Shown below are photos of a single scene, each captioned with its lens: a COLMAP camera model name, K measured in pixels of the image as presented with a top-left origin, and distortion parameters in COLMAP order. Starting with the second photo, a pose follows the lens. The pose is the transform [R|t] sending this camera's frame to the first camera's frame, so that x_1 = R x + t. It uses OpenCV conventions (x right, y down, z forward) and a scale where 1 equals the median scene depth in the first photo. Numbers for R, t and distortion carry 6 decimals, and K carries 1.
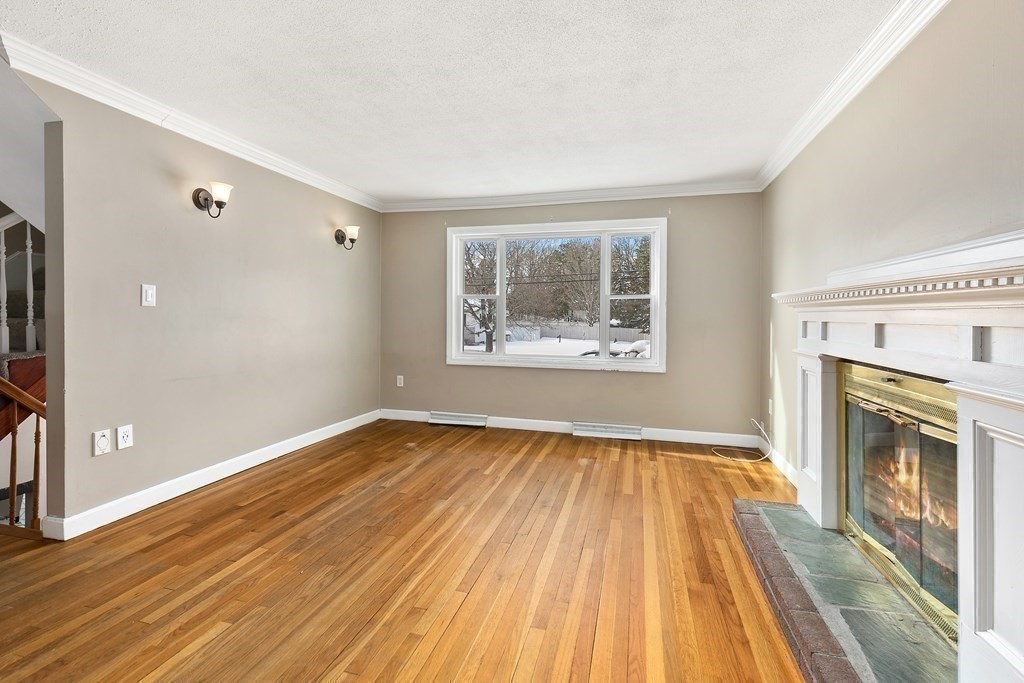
lens RADIAL K [[465.4, 0, 513.3], [0, 465.4, 320.9], [0, 0, 1]] dist [0.017905, 0.000041]
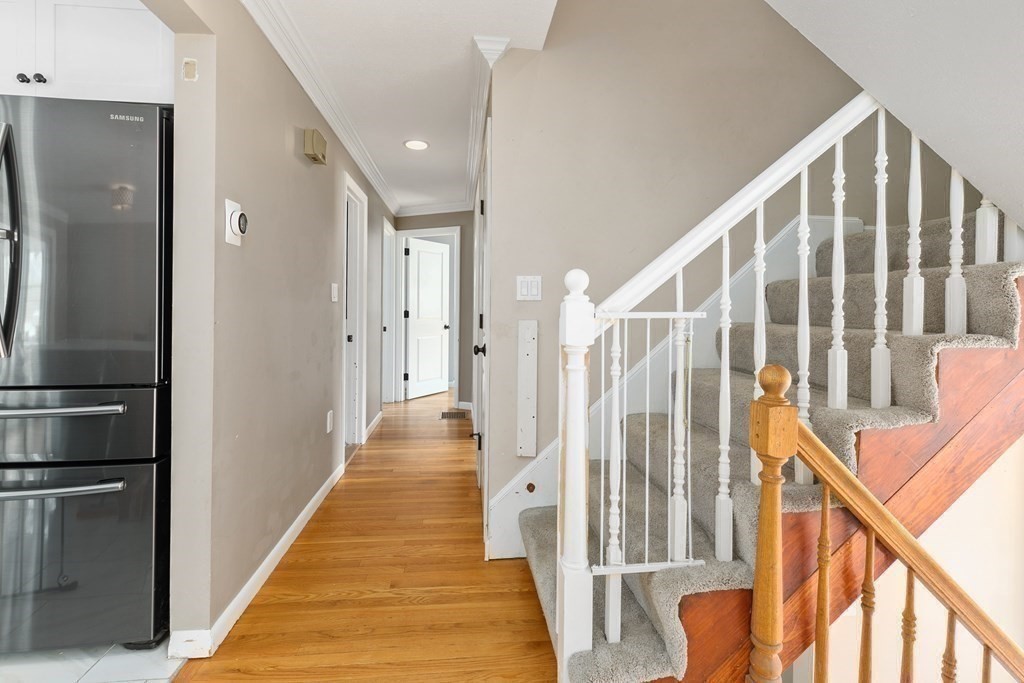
lens RADIAL K [[465.4, 0, 513.3], [0, 465.4, 320.9], [0, 0, 1]] dist [0.017905, 0.000041]
pose [[0.340089, 0.008212, -0.940357, -0.563319], [-0.012957, 0.999908, 0.004046, -0.009630], [0.940304, 0.010808, 0.340164, 0.412460]]
